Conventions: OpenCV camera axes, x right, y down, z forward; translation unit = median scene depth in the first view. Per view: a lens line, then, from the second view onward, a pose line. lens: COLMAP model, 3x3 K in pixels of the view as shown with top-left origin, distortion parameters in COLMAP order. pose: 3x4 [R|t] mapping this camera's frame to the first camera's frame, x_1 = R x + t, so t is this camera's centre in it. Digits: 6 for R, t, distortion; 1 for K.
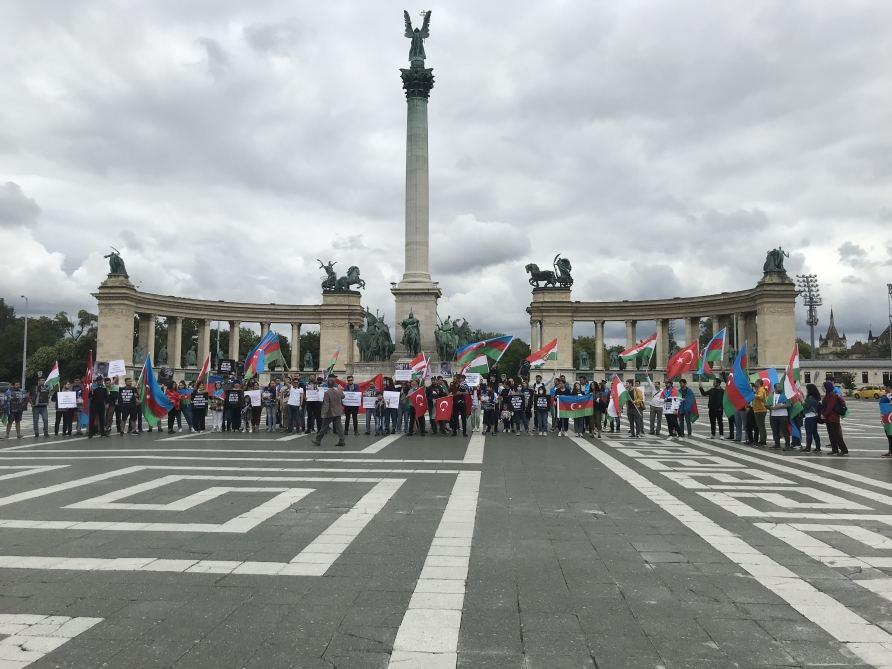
lens RADIAL K [[732.7, 0, 439.1], [0, 732.7, 332.0], [0, 0, 1]] dist [0.065552, -0.106883]
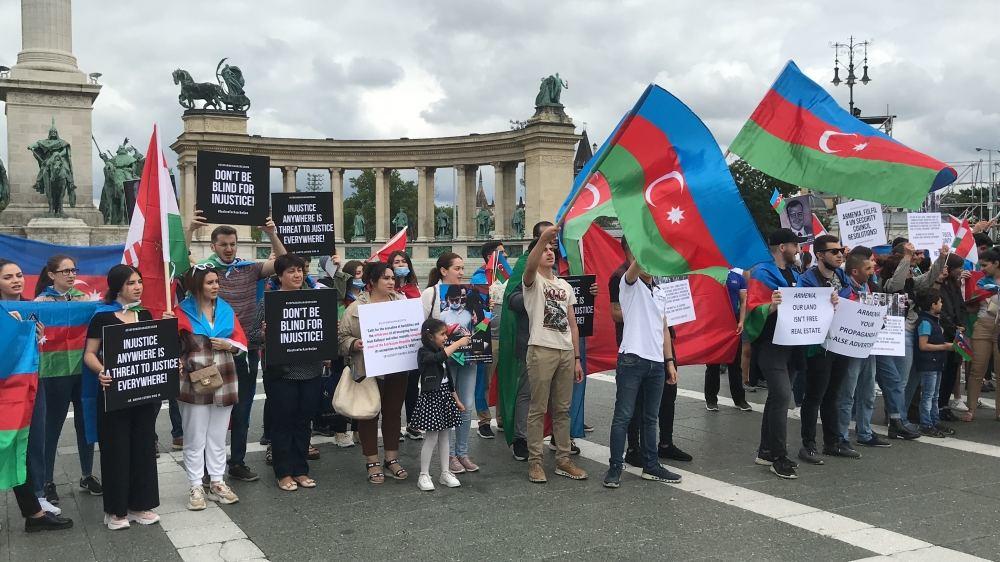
lens RADIAL K [[969.4, 0, 500.0], [0, 969.4, 281.0], [0, 0, 1]] dist [0.108717, -0.267387]
pose [[0.850691, -0.024124, 0.525111, -0.090837], [-0.022423, 0.996372, 0.082099, 0.011153], [-0.525187, -0.081616, 0.847064, 0.171087]]
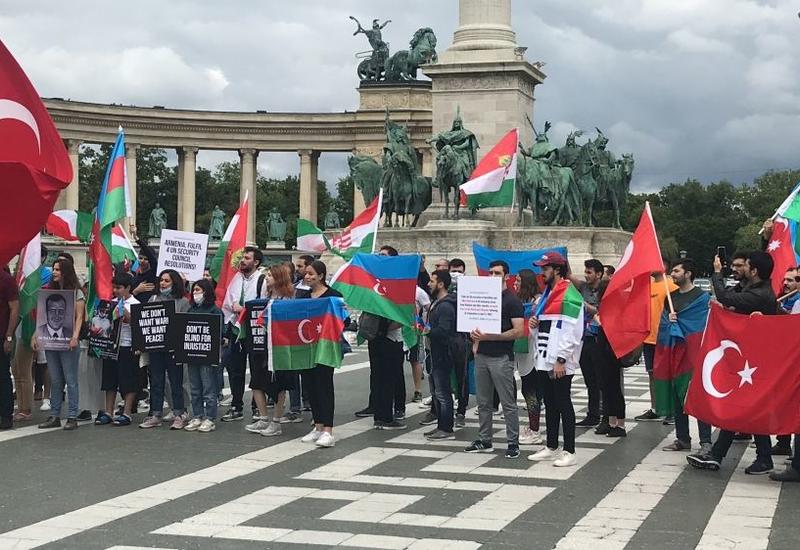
lens RADIAL K [[1451.3, 0, 400.7], [0, 1451.3, 258.1], [0, 0, 1]] dist [0.197961, 0.009714]
pose [[0.976640, 0.001611, -0.214877, 0.080622], [0.010711, 0.998364, 0.056168, 0.006179], [0.214616, -0.057157, 0.975025, 0.083751]]
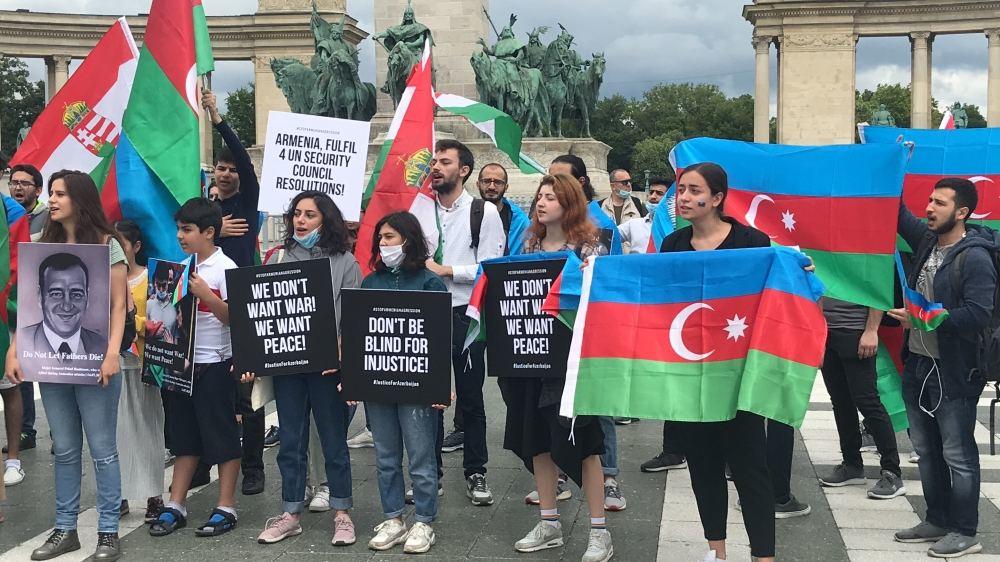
lens RADIAL K [[1465.1, 0, 500.0], [0, 1465.1, 281.0], [0, 0, 1]] dist [0.286919, -1.375589]
pose [[0.997830, -0.014924, -0.064122, 0.037445], [0.023024, 0.991571, 0.127504, 0.011262], [0.061678, -0.128703, 0.989763, 0.158658]]
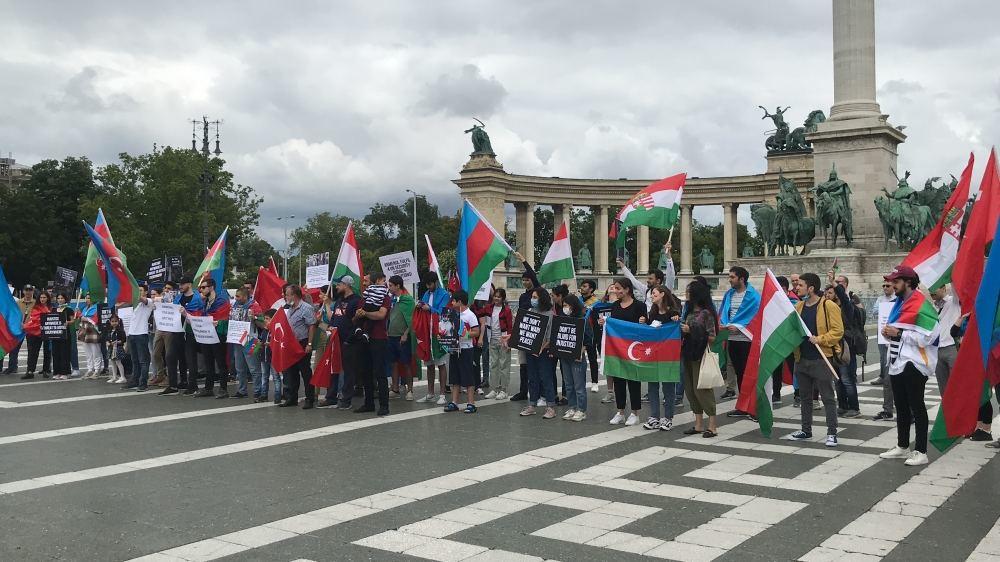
lens RADIAL K [[973.9, 0, 477.9], [0, 973.9, 279.2], [0, 0, 1]] dist [0.090313, -0.275593]
pose [[0.854892, -0.017230, -0.518520, 0.084839], [0.046356, 0.997988, 0.043265, 0.008808], [0.516731, -0.061024, 0.853970, 0.116541]]
